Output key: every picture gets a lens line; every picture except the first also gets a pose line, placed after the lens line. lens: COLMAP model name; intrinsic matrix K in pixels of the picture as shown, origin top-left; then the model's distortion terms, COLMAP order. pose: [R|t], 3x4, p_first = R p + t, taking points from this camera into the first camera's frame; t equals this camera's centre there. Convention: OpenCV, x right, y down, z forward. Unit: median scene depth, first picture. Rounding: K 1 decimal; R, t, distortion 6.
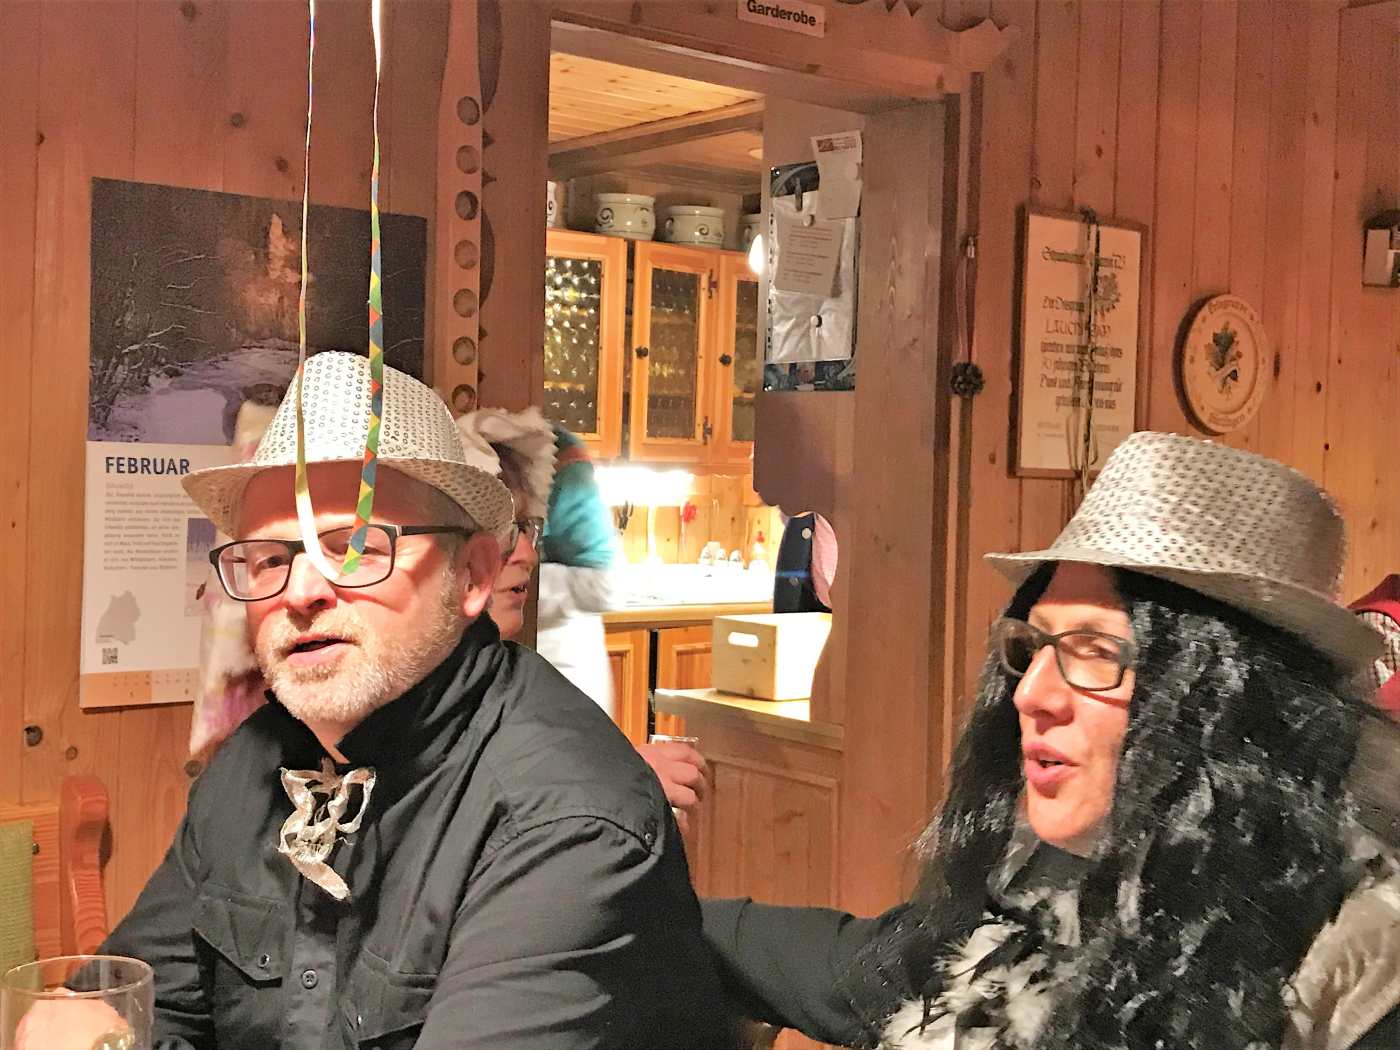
lens RADIAL K [[1886.2, 0, 709.2], [0, 1886.2, 526.5], [0, 0, 1]] dist [0.048661, 0.000000]
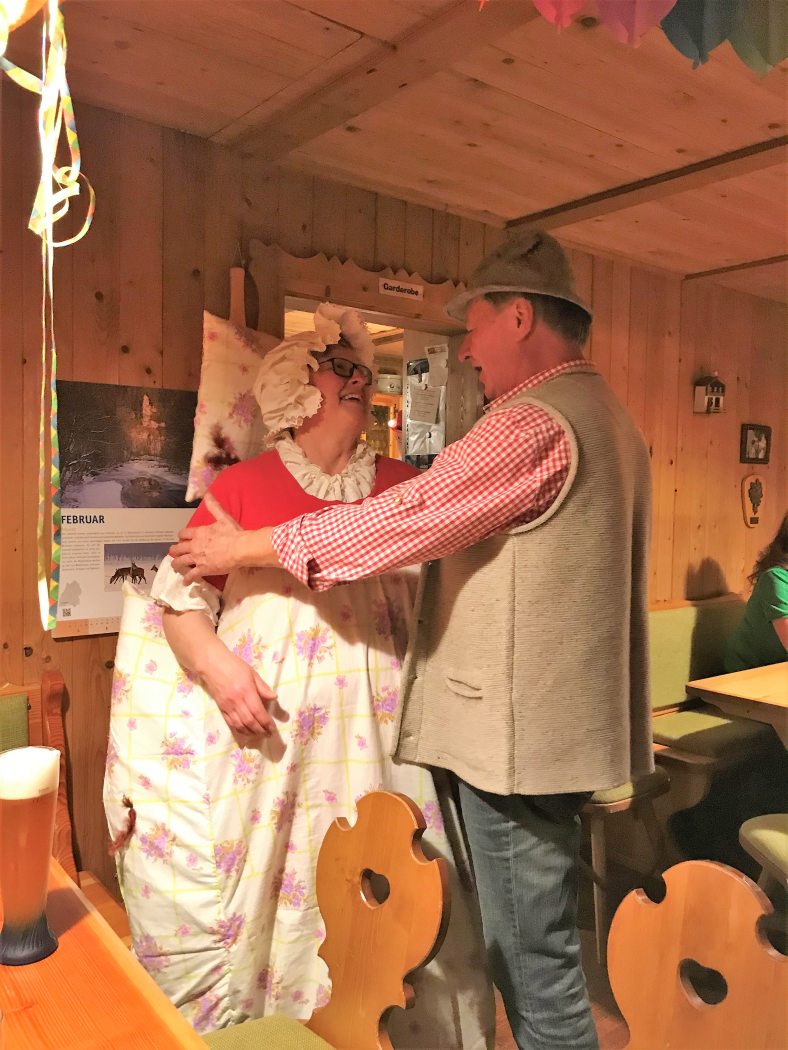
lens RADIAL K [[848.6, 0, 404.7], [0, 848.6, 534.9], [0, 0, 1]] dist [0.017553, -0.022177]
pose [[0.999764, -0.009376, -0.019590, 0.049915], [0.009951, 0.999517, 0.029442, -0.027367], [0.019304, -0.029630, 0.999375, 0.059383]]
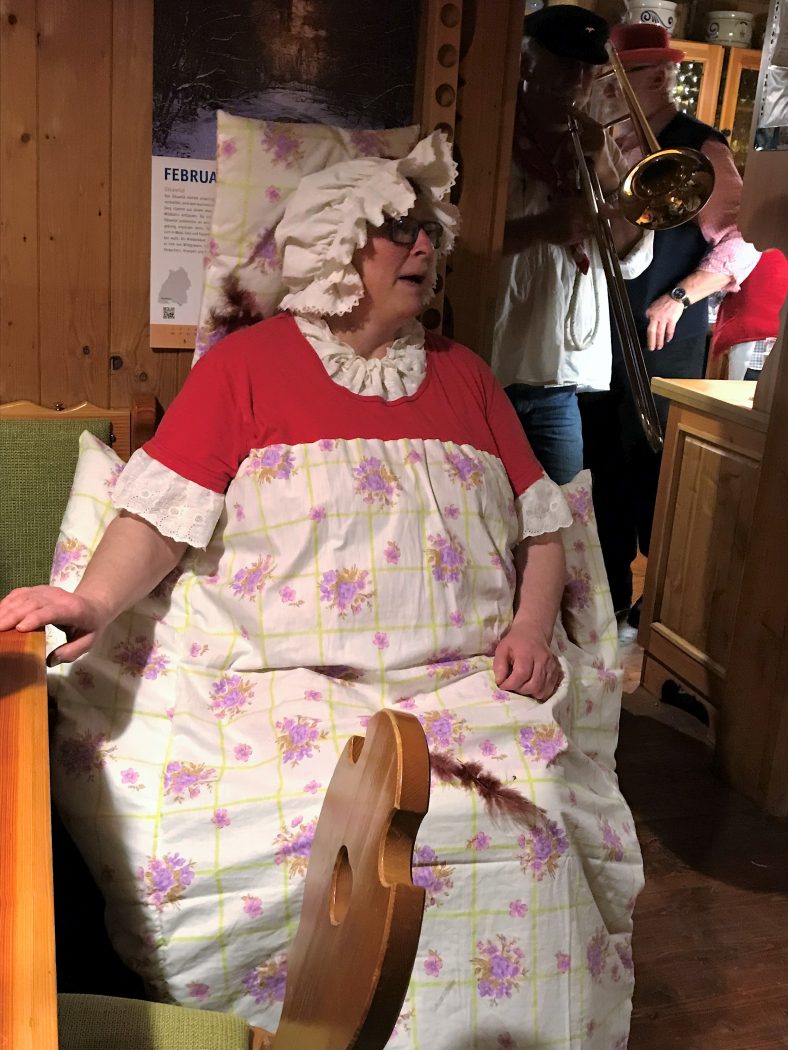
lens RADIAL K [[1123.7, 0, 396.9], [0, 1123.7, 532.6], [0, 0, 1]] dist [-0.019540, 0.000000]
pose [[0.924037, 0.140931, -0.355380, 0.119882], [-0.055156, 0.968993, 0.240855, 0.010760], [0.378304, -0.202958, 0.903158, 0.182295]]
